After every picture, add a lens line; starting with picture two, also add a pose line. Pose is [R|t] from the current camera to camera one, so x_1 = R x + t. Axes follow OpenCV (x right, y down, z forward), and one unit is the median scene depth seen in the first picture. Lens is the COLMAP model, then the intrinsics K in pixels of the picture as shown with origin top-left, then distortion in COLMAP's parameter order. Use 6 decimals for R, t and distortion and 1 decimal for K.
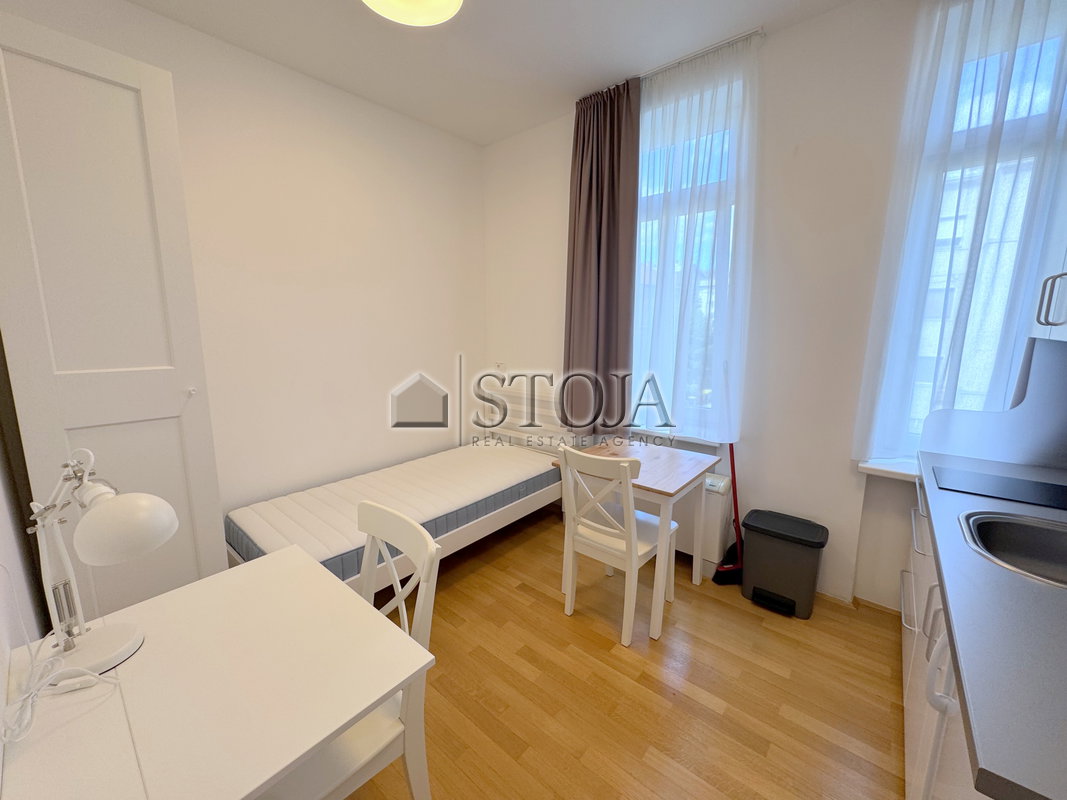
lens RADIAL K [[428.5, 0, 533.5], [0, 428.5, 400.0], [0, 0, 1]] dist [-0.002462, -0.000344]
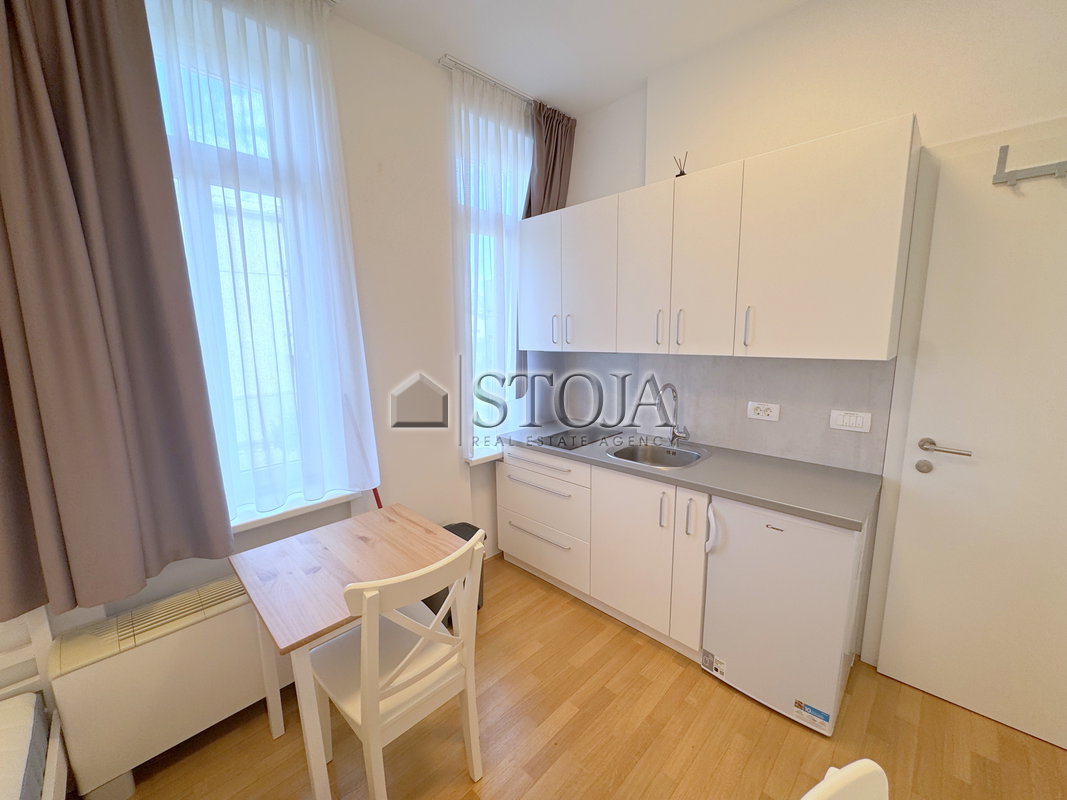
lens RADIAL K [[428.5, 0, 533.5], [0, 428.5, 400.0], [0, 0, 1]] dist [-0.002462, -0.000344]
pose [[0.083757, -0.176489, 0.980733, -0.435242], [0.170442, 0.972225, 0.160402, -0.206436], [-0.981802, 0.153723, 0.111511, 0.738997]]
